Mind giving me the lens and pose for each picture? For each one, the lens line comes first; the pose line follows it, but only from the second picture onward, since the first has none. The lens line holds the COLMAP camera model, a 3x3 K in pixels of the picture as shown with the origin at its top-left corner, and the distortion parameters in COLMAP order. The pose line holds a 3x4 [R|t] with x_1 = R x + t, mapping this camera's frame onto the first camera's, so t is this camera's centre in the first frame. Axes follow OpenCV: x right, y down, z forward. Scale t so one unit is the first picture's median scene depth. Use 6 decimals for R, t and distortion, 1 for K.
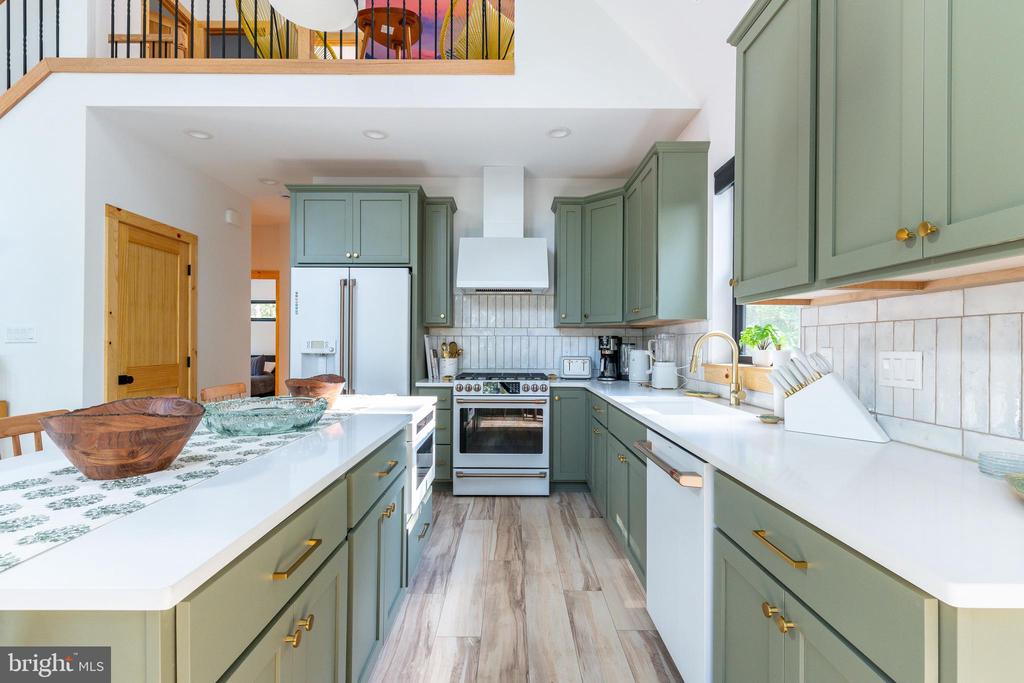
lens RADIAL K [[485.0, 0, 515.7], [0, 485.0, 345.8], [0, 0, 1]] dist [0.001102, -0.001695]
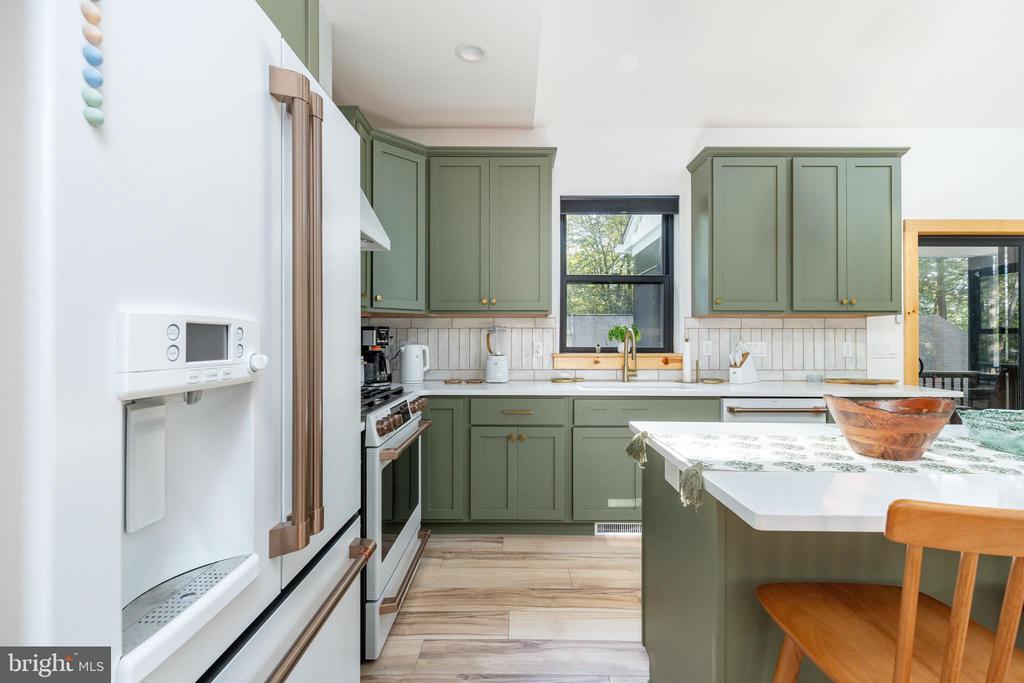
lens RADIAL K [[463.0, 0, 512.9], [0, 463.0, 336.1], [0, 0, 1]] dist [0.010071, -0.000505]
pose [[0.002778, 0.002738, 0.999992, -0.599909], [-0.000674, 0.999996, -0.002737, -0.003849], [-0.999996, -0.000666, 0.002779, 0.897630]]
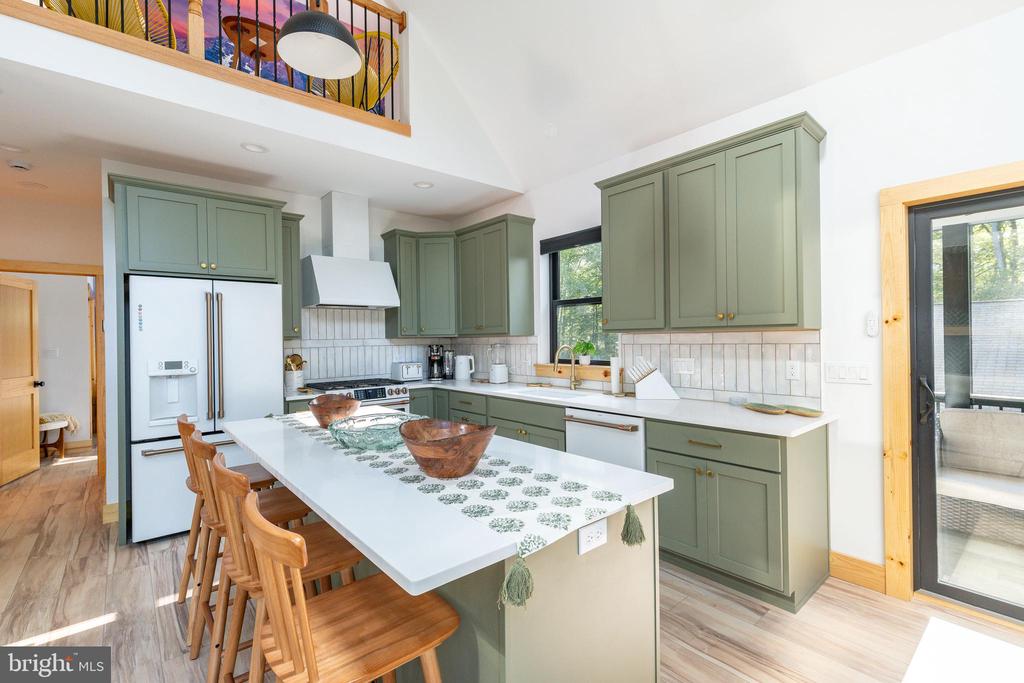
lens RADIAL K [[463.0, 0, 512.1], [0, 463.0, 335.4], [0, 0, 1]] dist [0.010071, -0.000505]
pose [[0.763076, -0.013357, 0.646171, -0.494098], [0.020416, 0.999786, -0.003443, -0.041838], [-0.645986, 0.015819, 0.763185, -0.050602]]
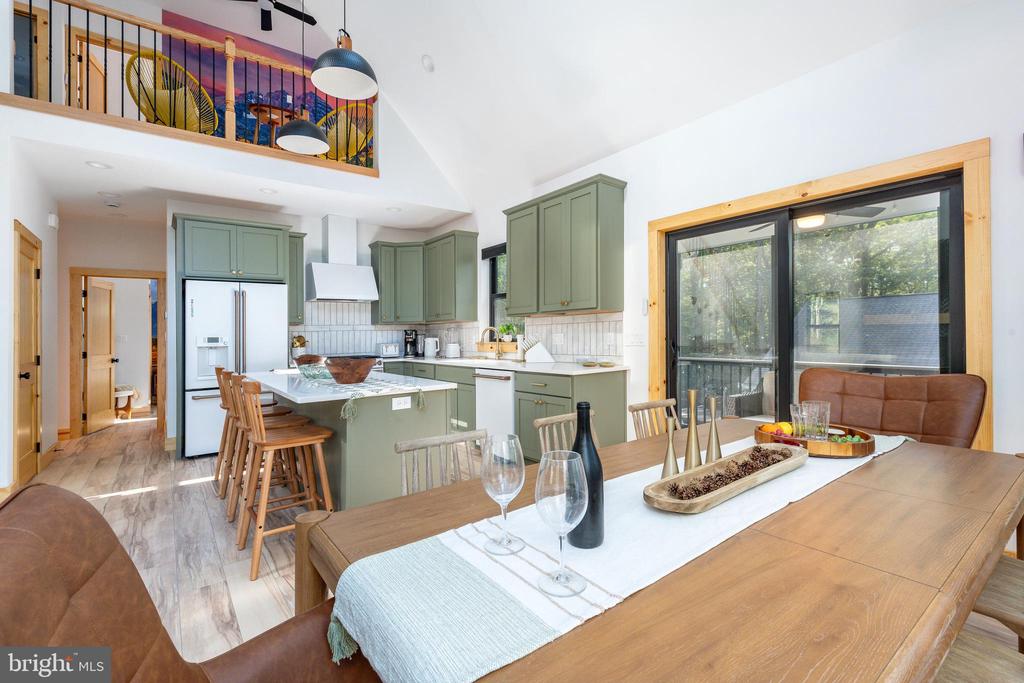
lens RADIAL K [[463.0, 0, 518.1], [0, 463.0, 318.9], [0, 0, 1]] dist [0.010071, -0.000505]
pose [[0.793553, -0.001524, 0.608499, -0.528642], [0.024970, 0.999236, -0.030061, -0.000540], [-0.607988, 0.039050, 0.792985, -0.512256]]
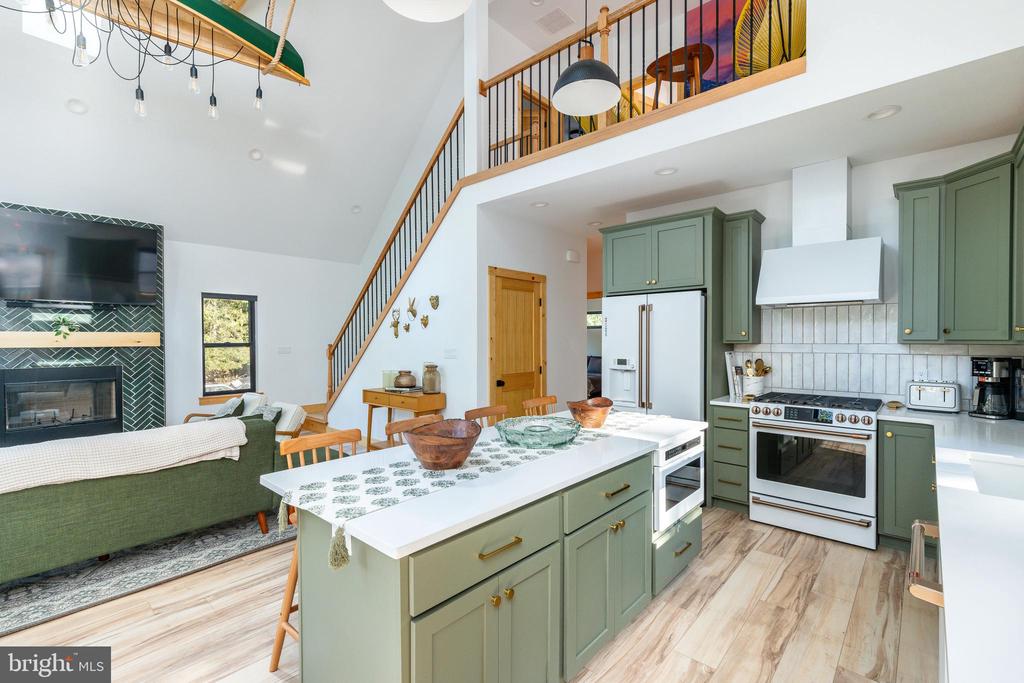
lens RADIAL K [[463.0, 0, 508.5], [0, 463.0, 344.5], [0, 0, 1]] dist [0.010071, -0.000505]
pose [[0.737763, 0.000474, -0.675060, 0.149242], [0.006515, 0.999948, 0.007822, -0.056060], [0.675029, -0.010169, 0.737721, -0.011854]]
